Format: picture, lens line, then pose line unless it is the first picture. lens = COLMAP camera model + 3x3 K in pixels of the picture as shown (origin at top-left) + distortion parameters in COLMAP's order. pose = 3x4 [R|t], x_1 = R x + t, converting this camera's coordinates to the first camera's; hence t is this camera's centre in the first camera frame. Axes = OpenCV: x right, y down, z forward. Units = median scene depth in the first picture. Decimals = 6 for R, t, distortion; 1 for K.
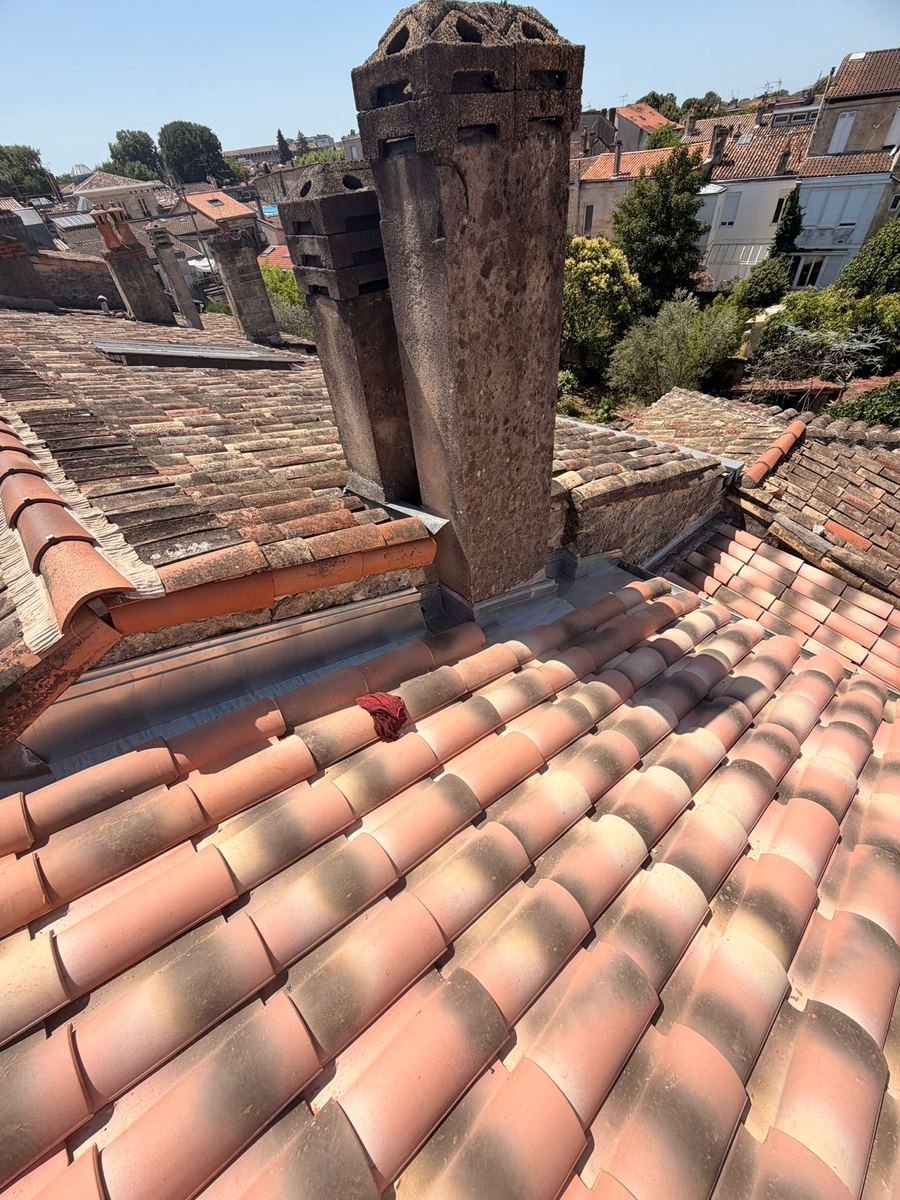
lens RADIAL K [[478.1, 0, 449.8], [0, 478.1, 594.2], [0, 0, 1]] dist [-0.001728, 0.000070]
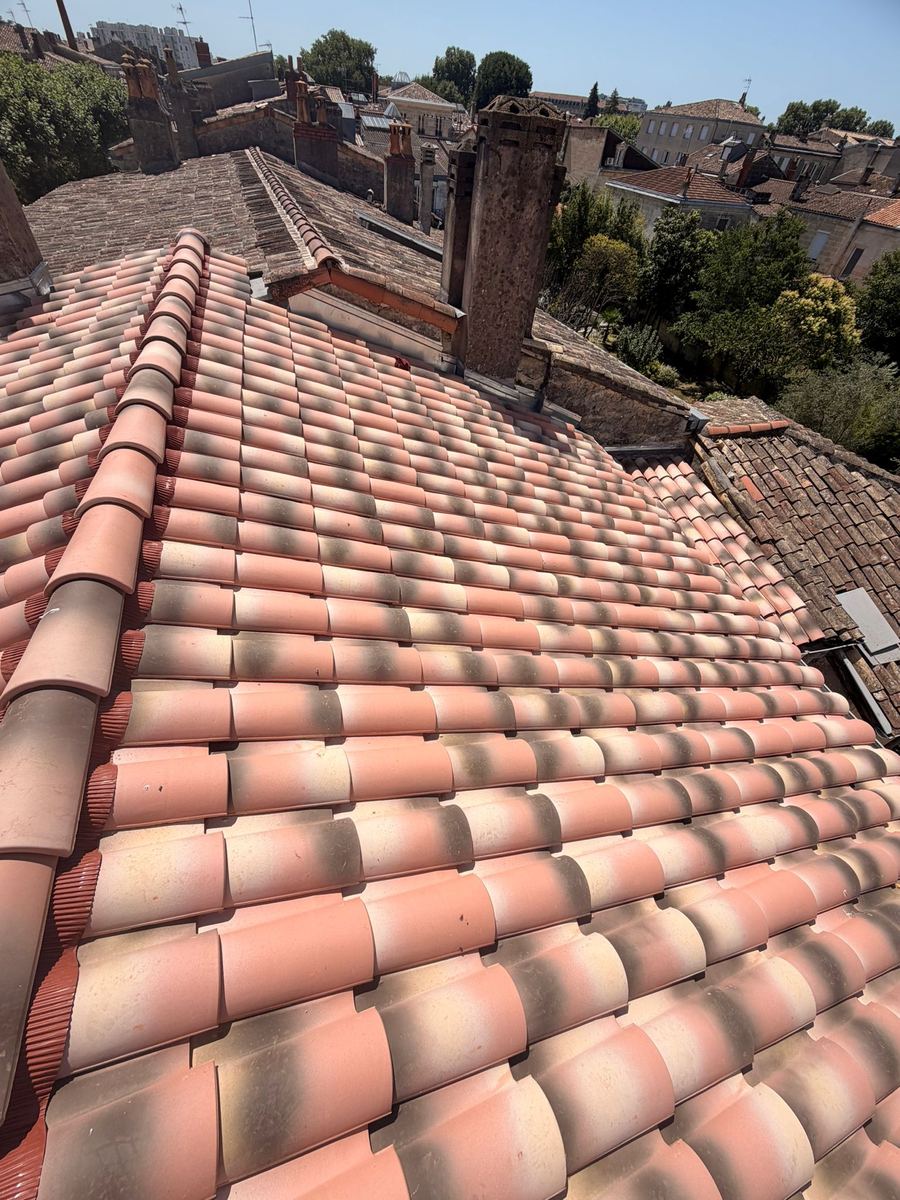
lens RADIAL K [[478.1, 0, 449.8], [0, 478.1, 594.2], [0, 0, 1]] dist [-0.001728, 0.000070]
pose [[0.882017, 0.434685, -0.181920, 0.159476], [-0.425994, 0.900582, 0.086498, 0.151925], [0.201433, 0.001204, 0.979502, -0.206924]]
